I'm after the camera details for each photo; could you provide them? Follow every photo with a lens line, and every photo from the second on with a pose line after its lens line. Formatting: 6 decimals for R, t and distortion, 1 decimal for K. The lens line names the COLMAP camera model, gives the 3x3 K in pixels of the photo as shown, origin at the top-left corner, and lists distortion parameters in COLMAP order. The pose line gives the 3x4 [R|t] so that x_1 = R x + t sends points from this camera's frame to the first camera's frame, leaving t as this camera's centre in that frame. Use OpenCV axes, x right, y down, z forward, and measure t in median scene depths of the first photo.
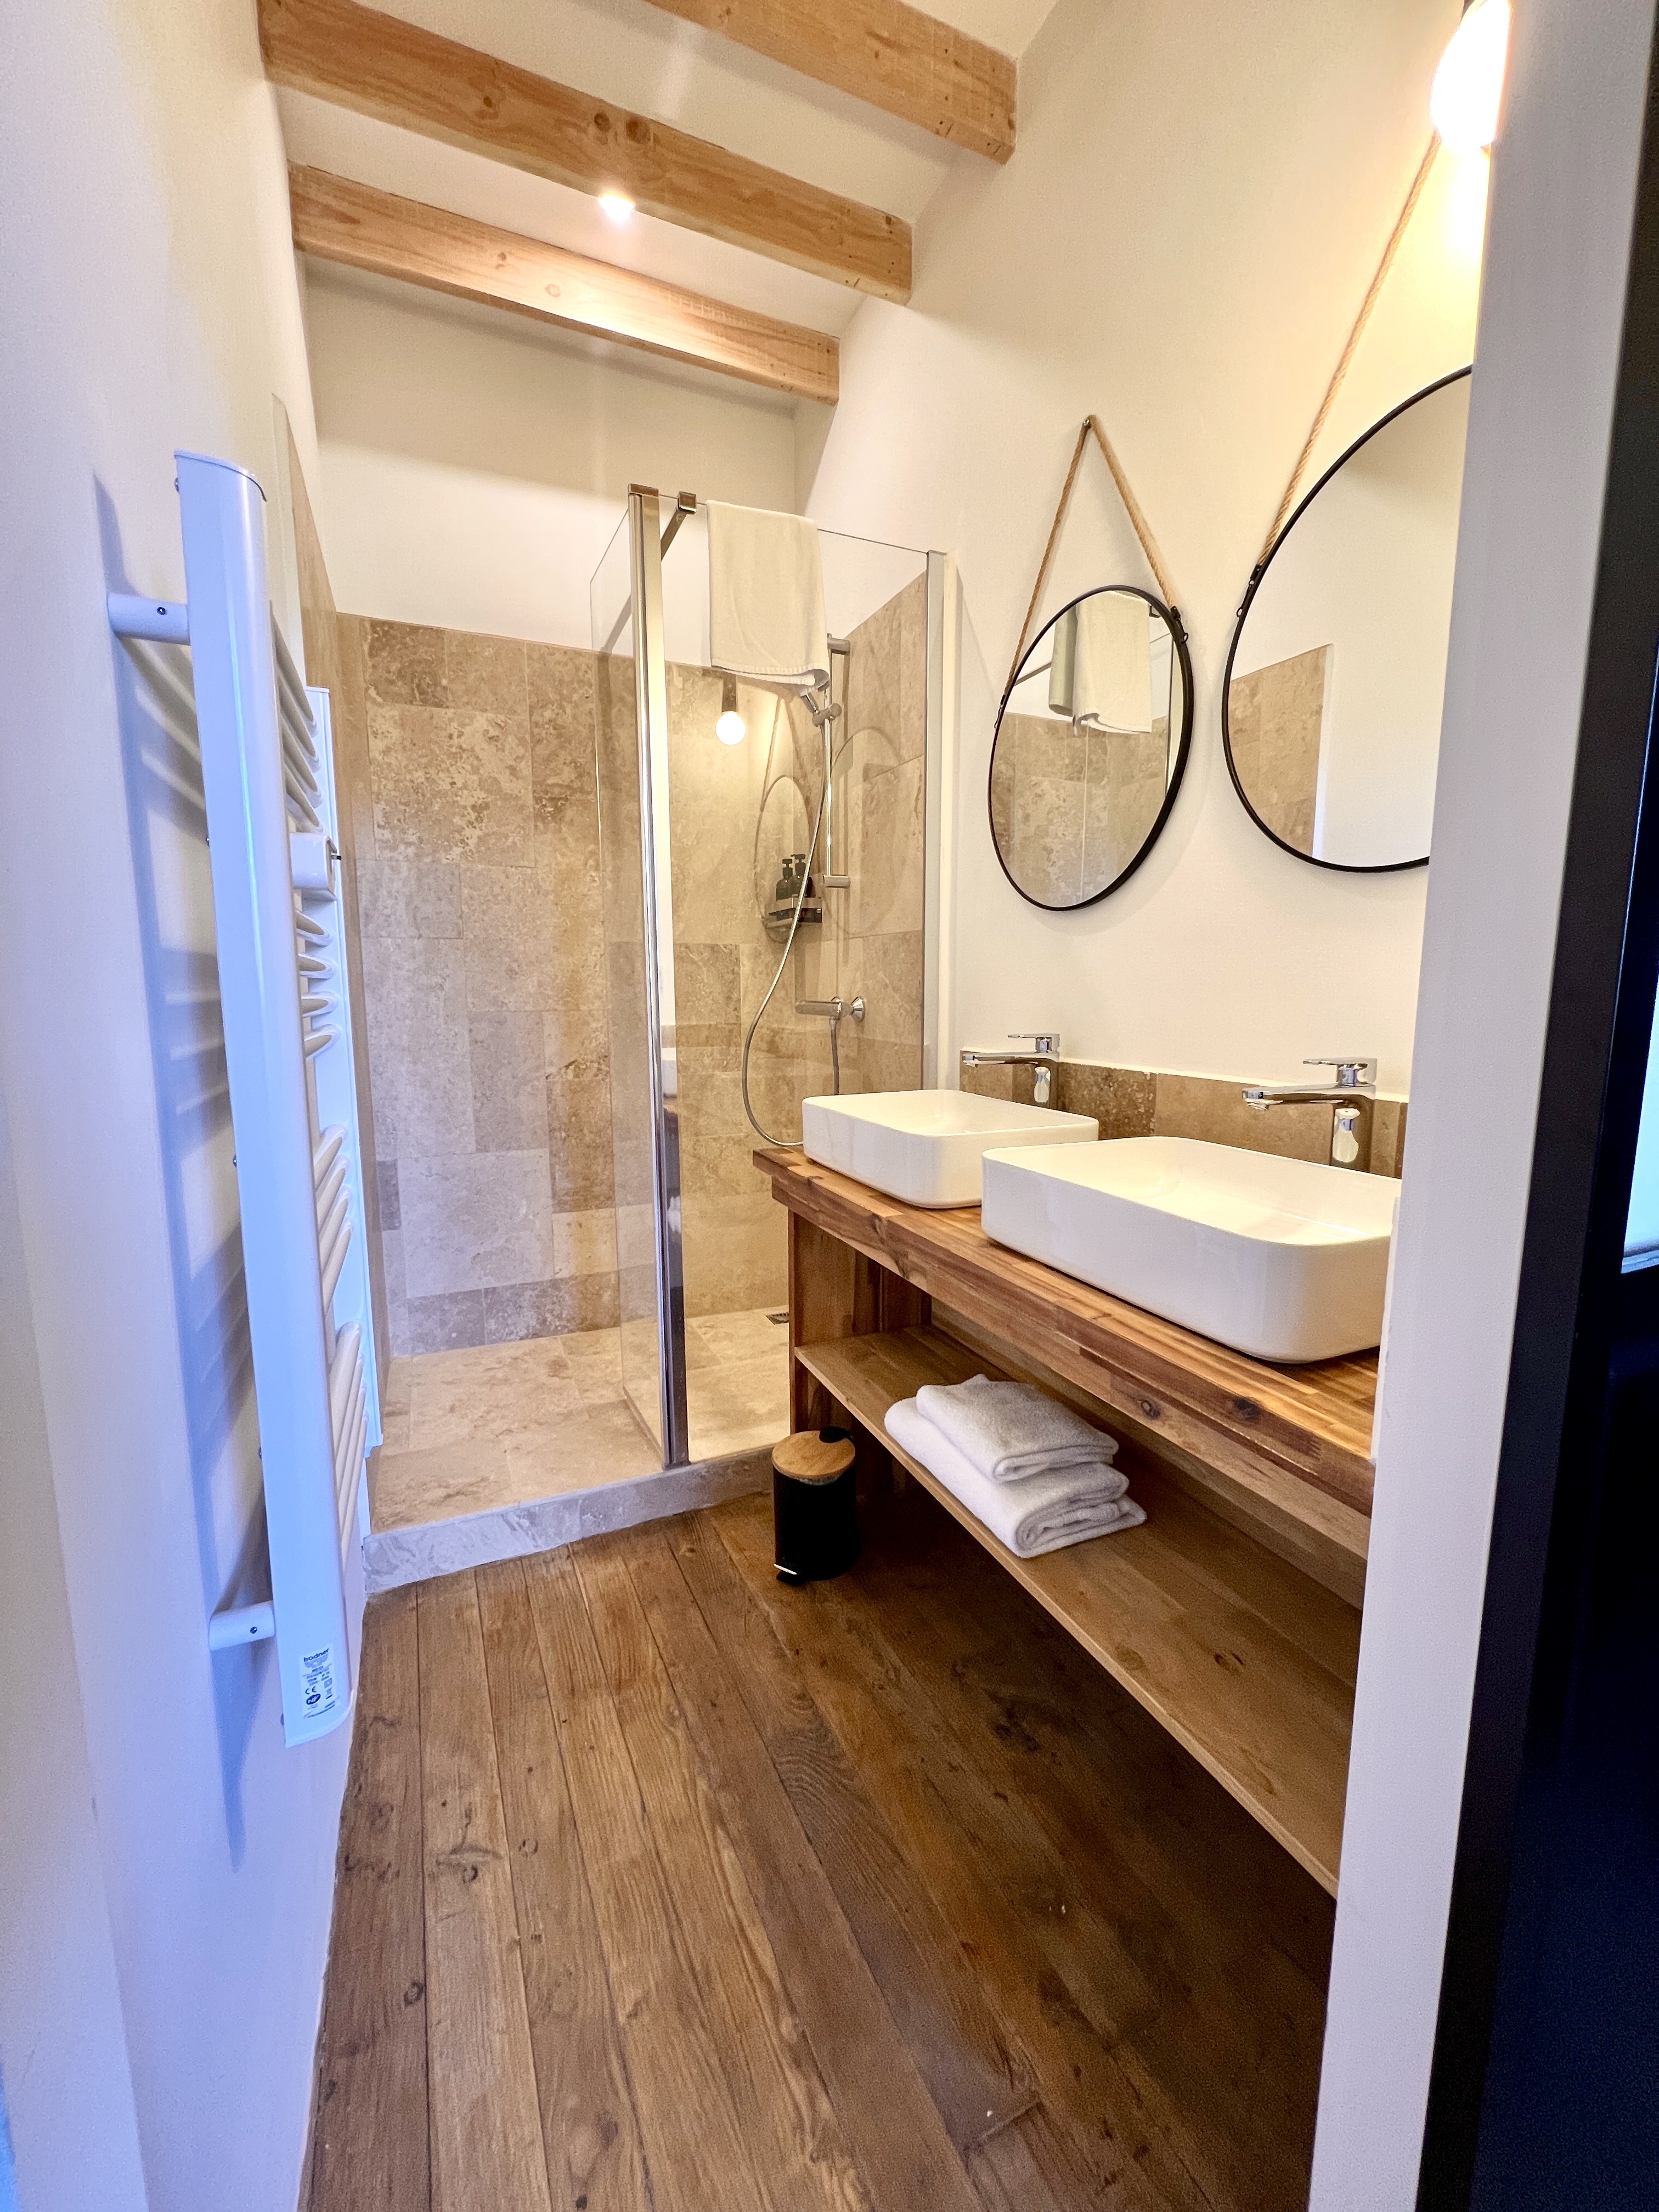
lens RADIAL K [[884.9, 0, 829.1], [0, 884.9, 1097.6], [0, 0, 1]] dist [-0.000453, -0.000433]
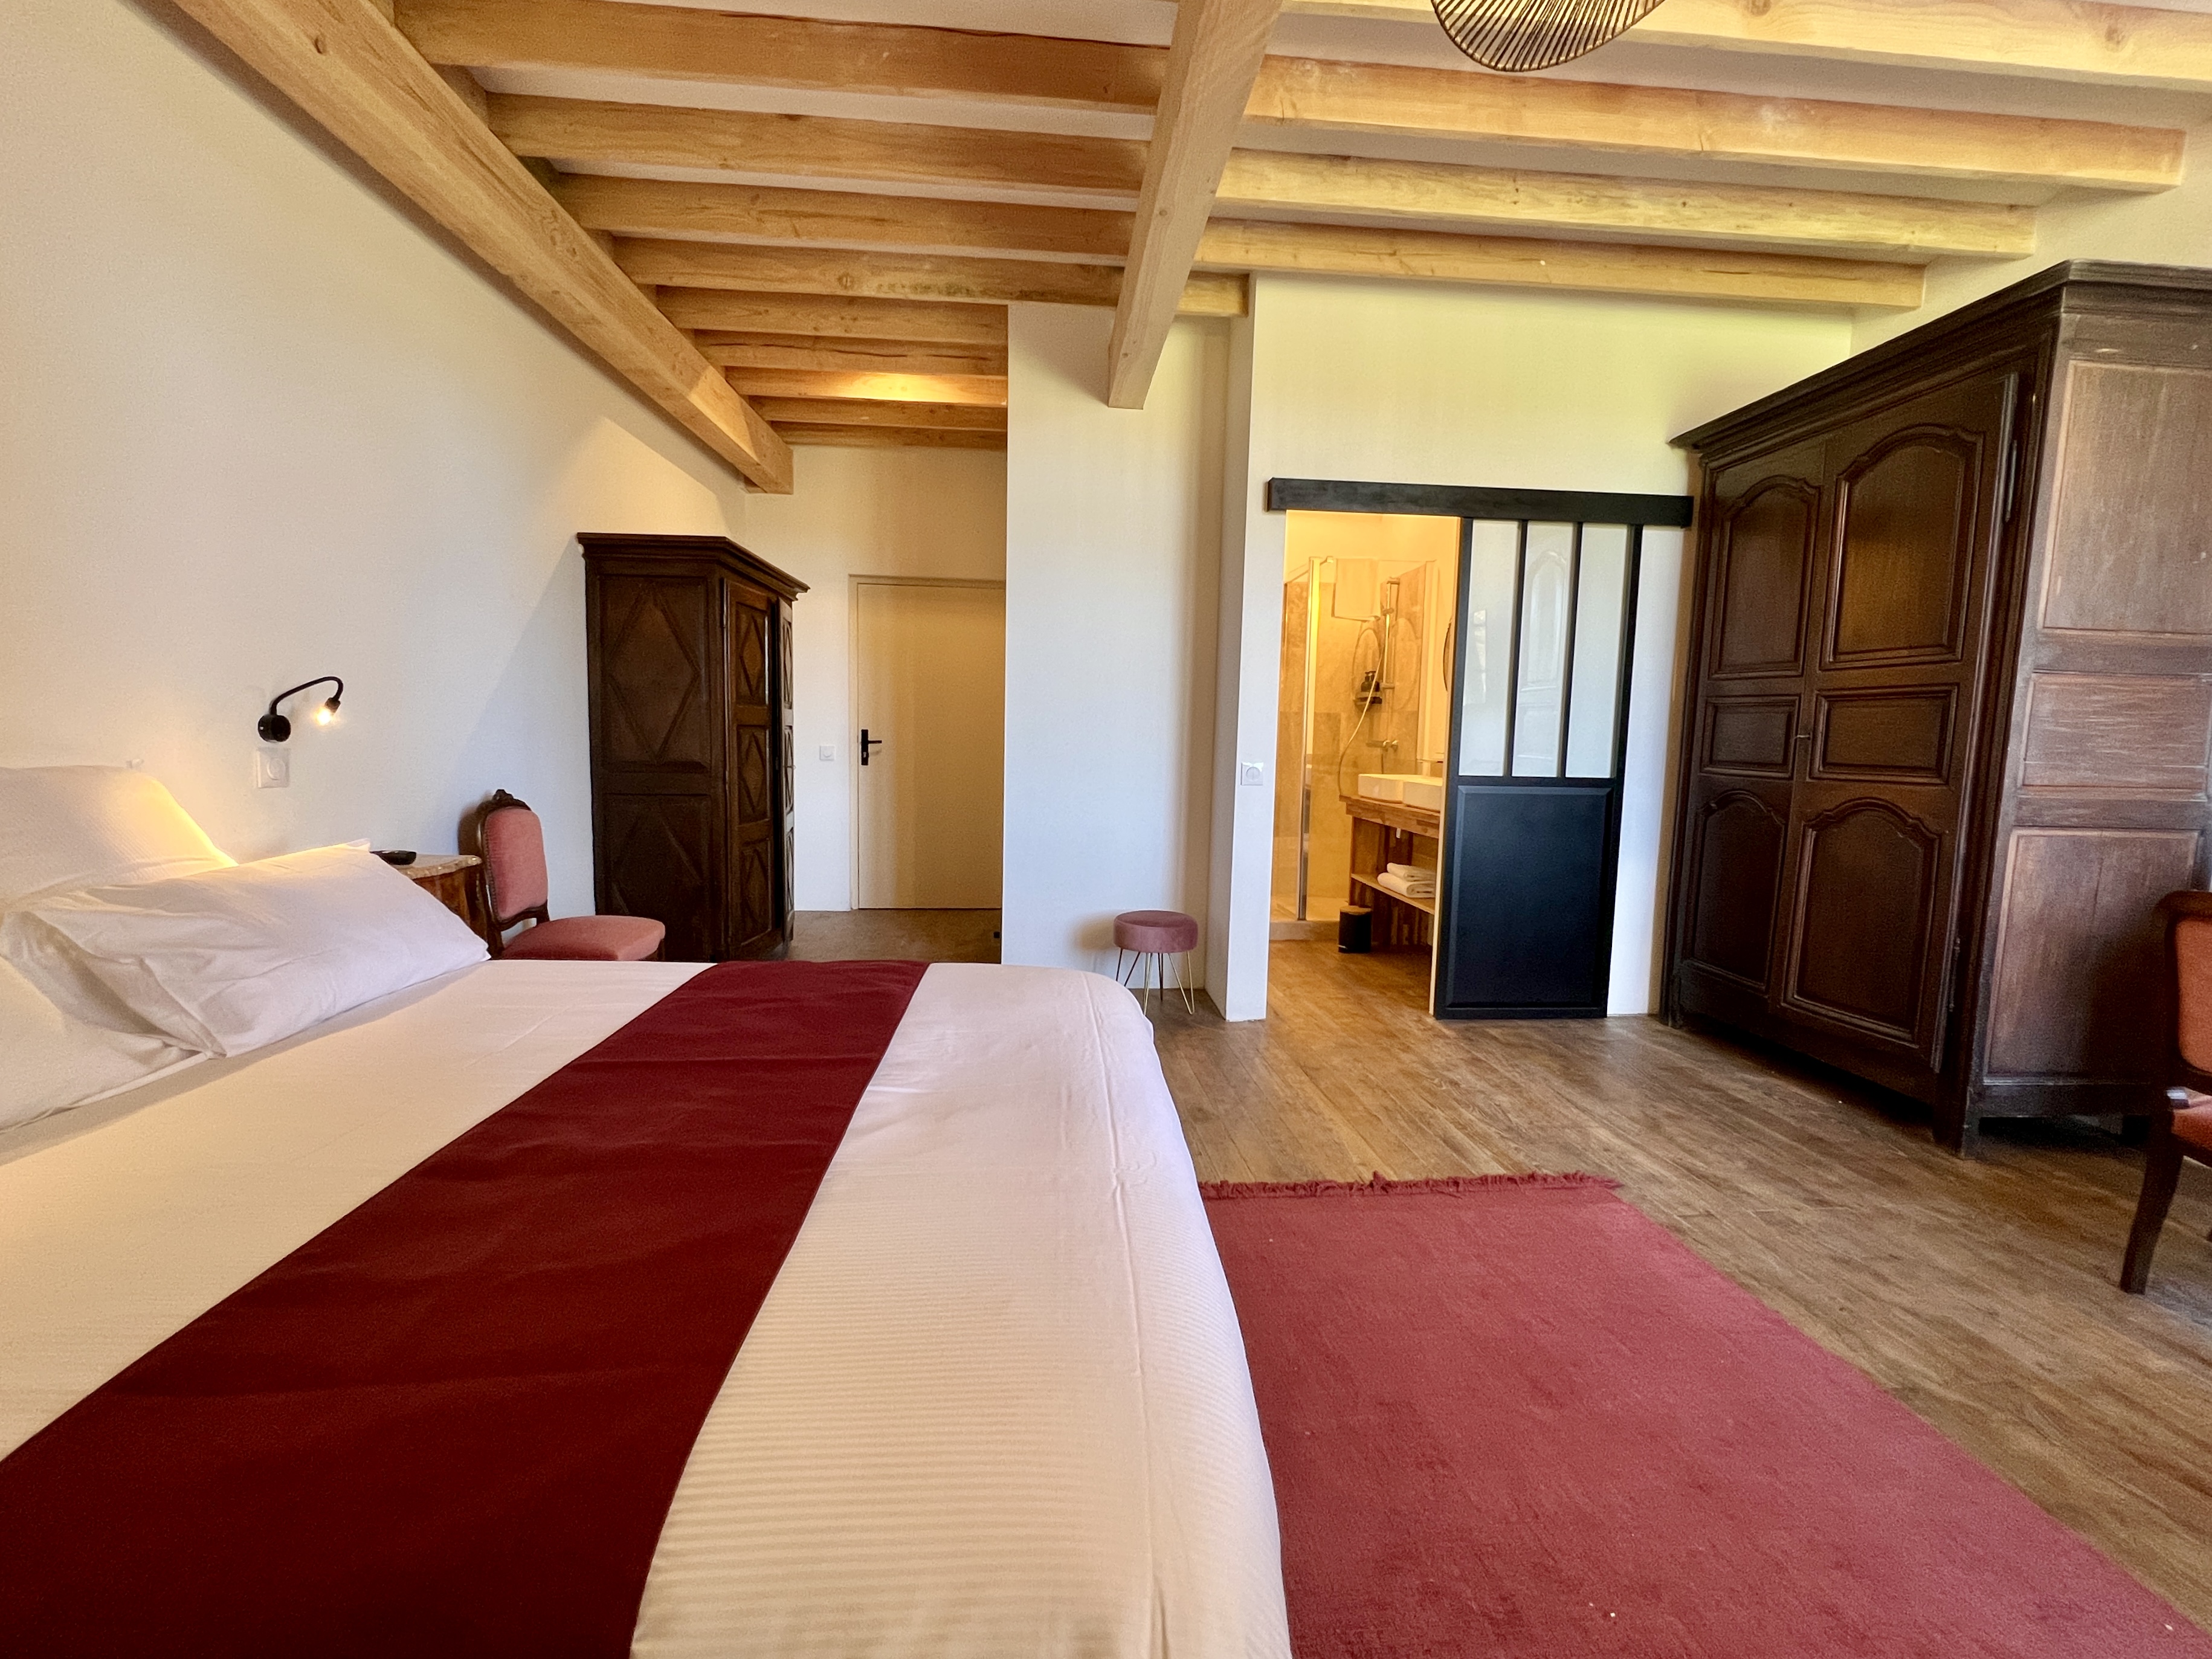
lens RADIAL K [[884.9, 0, 1120.9], [0, 884.9, 824.3], [0, 0, 1]] dist [-0.000453, -0.000433]
pose [[0.940161, 0.057705, -0.335810, 0.134458], [-0.067075, 0.997614, -0.016360, 0.166199], [0.334064, 0.037905, 0.941788, -1.194500]]
